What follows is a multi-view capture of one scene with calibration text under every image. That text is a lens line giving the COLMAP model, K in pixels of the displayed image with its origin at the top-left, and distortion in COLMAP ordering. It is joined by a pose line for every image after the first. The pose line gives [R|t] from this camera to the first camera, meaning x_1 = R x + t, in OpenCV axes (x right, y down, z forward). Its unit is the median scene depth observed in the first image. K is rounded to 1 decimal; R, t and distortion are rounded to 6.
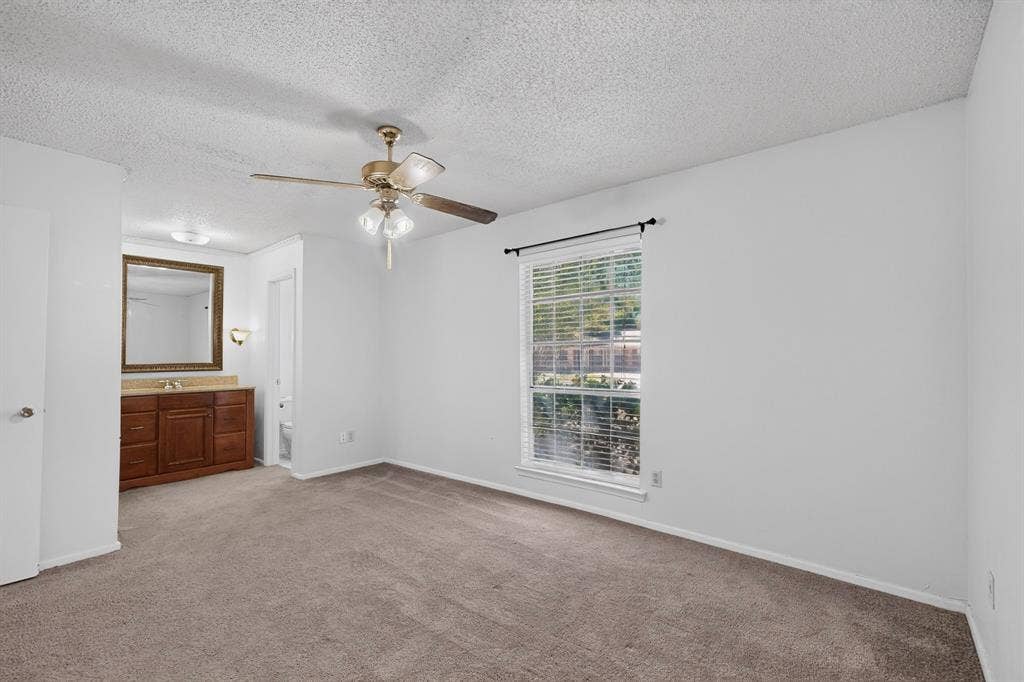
lens RADIAL K [[448.6, 0, 508.4], [0, 448.6, 346.9], [0, 0, 1]] dist [0.001538, 0.000386]
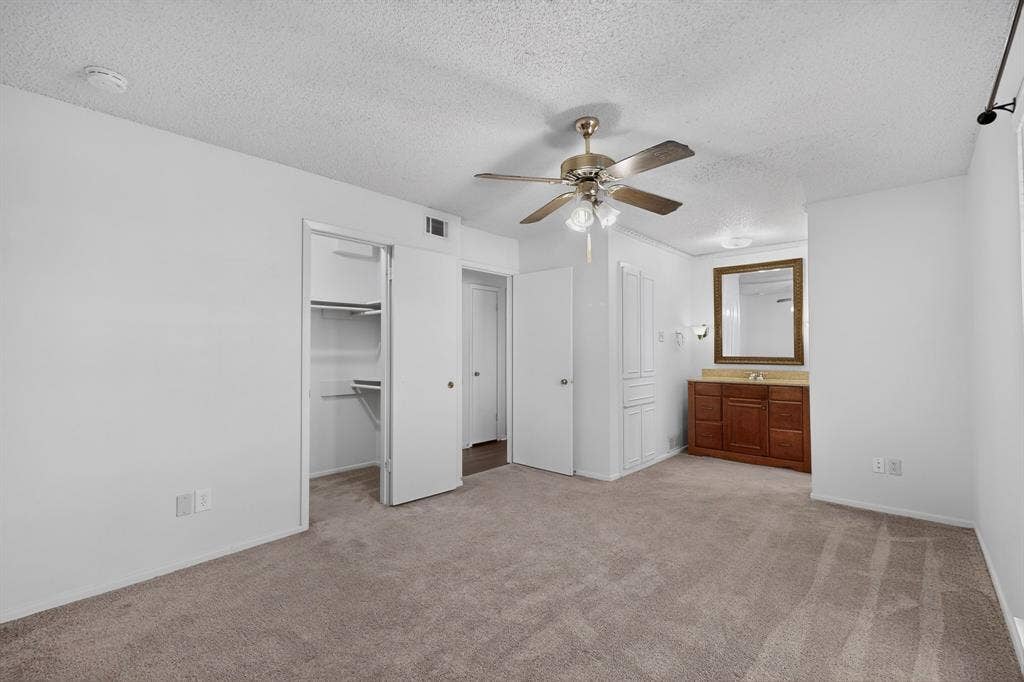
lens RADIAL K [[441.2, 0, 512.2], [0, 441.2, 347.0], [0, 0, 1]] dist [0.000072, 0.000211]
pose [[-0.033150, -0.003200, -0.999445, 0.390320], [0.019482, 0.999803, -0.003847, 0.005325], [0.999260, -0.019599, -0.033081, 0.480771]]
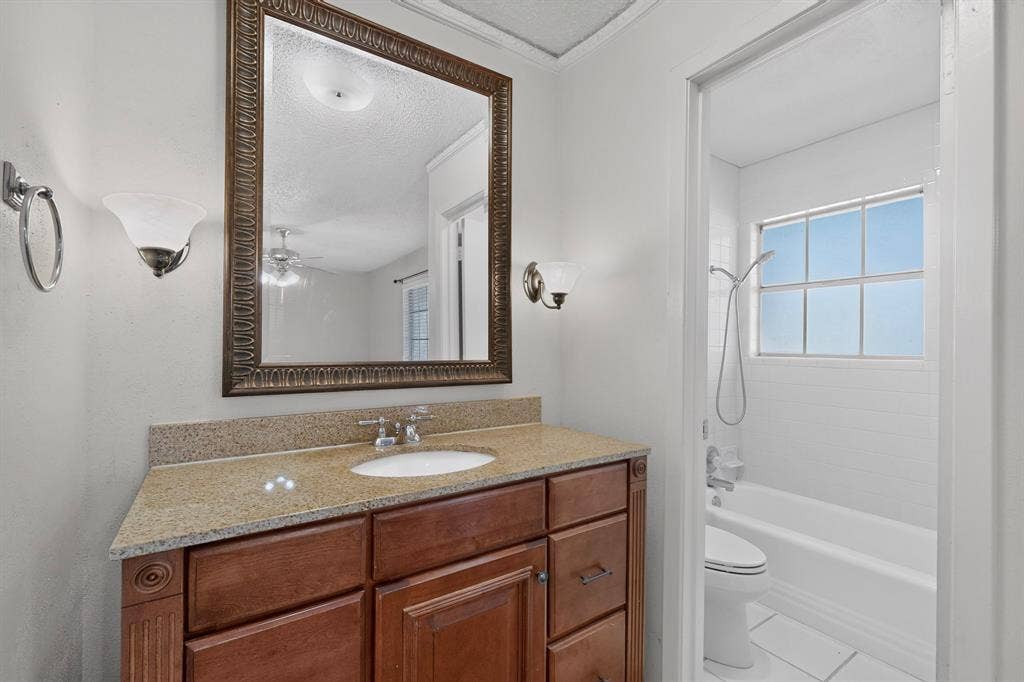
lens RADIAL K [[441.2, 0, 512.2], [0, 441.2, 347.0], [0, 0, 1]] dist [0.000072, 0.000211]
pose [[0.965635, 0.006417, -0.259821, -0.649293], [-0.002083, 0.999854, 0.016951, 0.023129], [0.259892, -0.015827, 0.965508, 0.801040]]
